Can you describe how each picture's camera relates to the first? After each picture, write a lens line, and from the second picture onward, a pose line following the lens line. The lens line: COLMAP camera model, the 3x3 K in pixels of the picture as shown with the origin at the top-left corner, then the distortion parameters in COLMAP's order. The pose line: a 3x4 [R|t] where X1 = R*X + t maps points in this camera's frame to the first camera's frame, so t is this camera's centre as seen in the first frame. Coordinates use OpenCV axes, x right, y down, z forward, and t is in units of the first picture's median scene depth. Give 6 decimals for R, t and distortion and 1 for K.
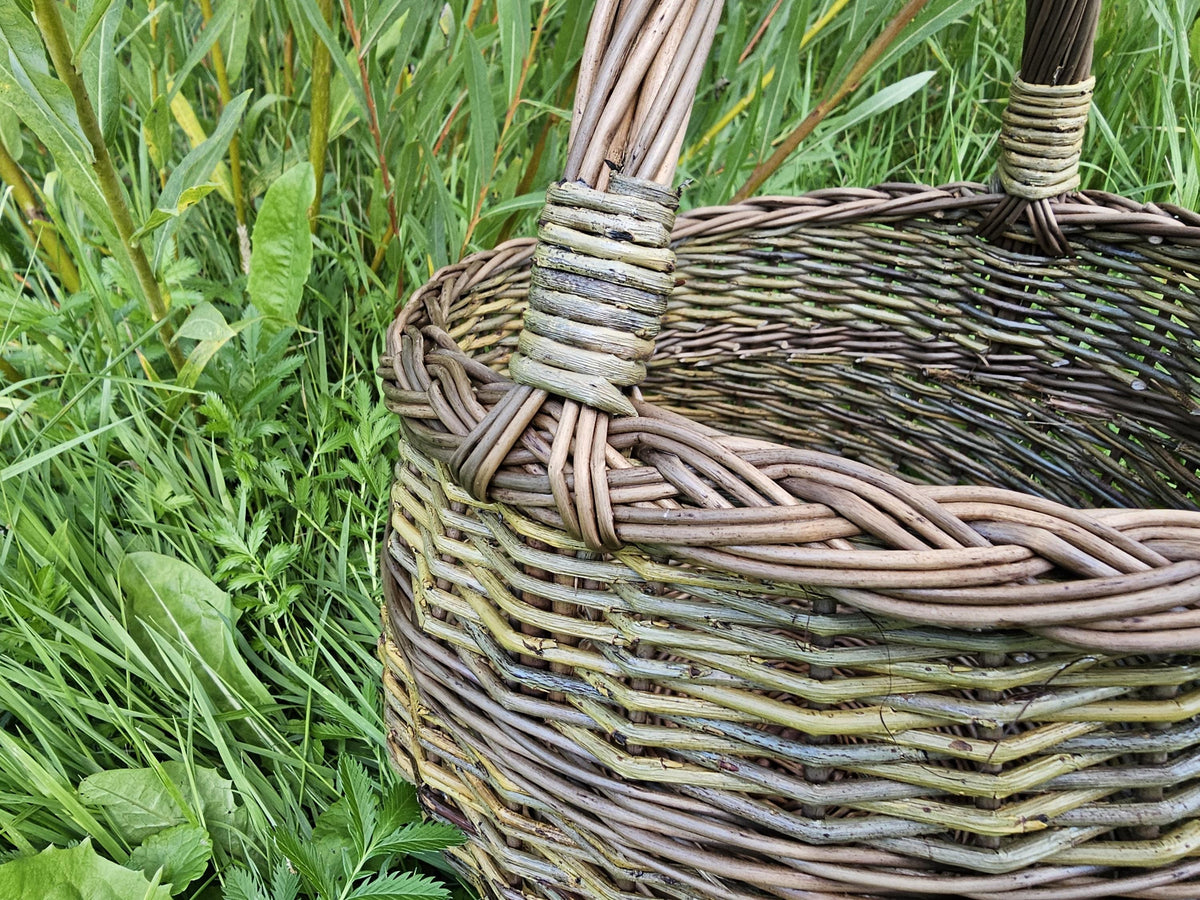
lens RADIAL K [[920.8, 0, 583.0], [0, 920.8, 450.5], [0, 0, 1]] dist [-0.007097, -0.003036]
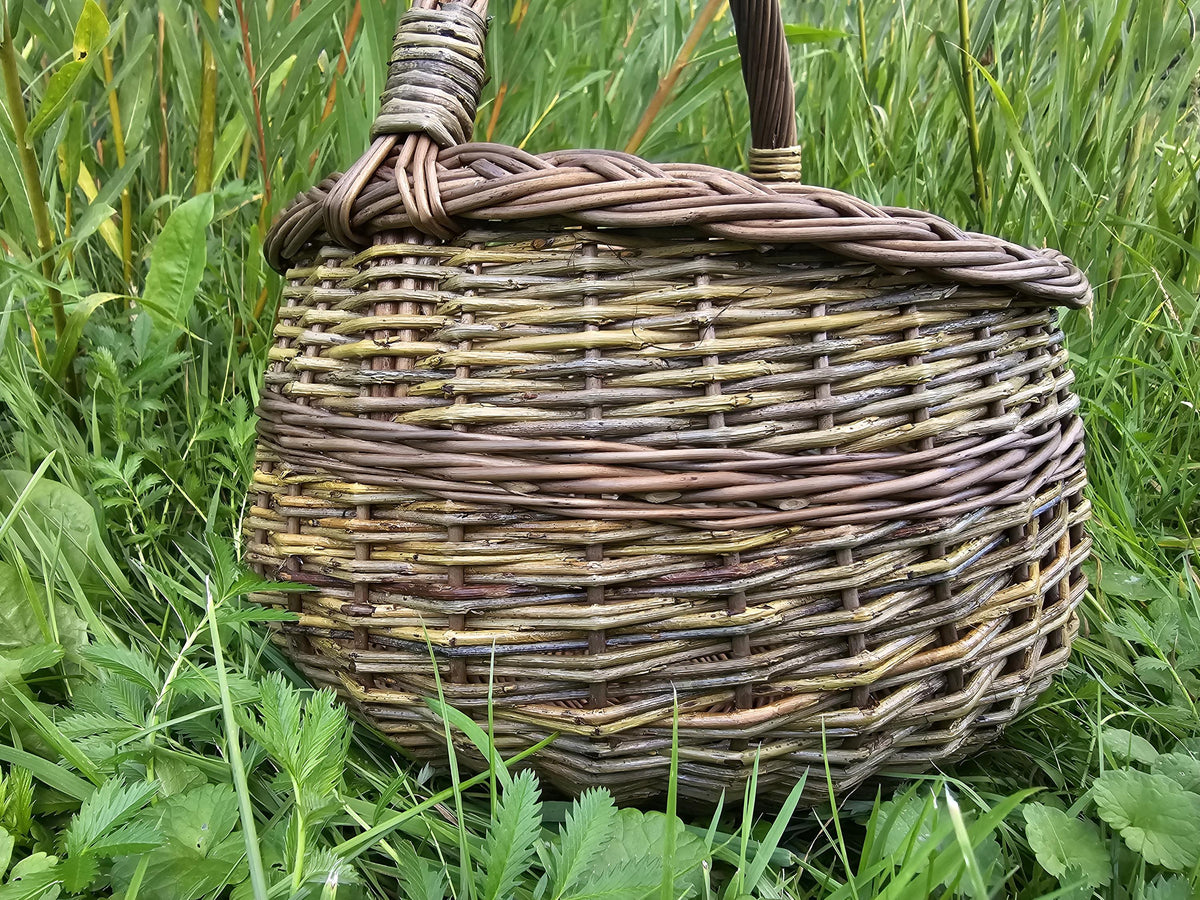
lens RADIAL K [[889.5, 0, 600.0], [0, 889.5, 450.0], [0, 0, 1]] dist [0.063912, -0.071169]
pose [[0.987016, 0.003975, 0.160572, 0.025944], [0.046435, 0.949945, -0.308947, 0.426372], [-0.153763, 0.312392, 0.937427, -0.103082]]
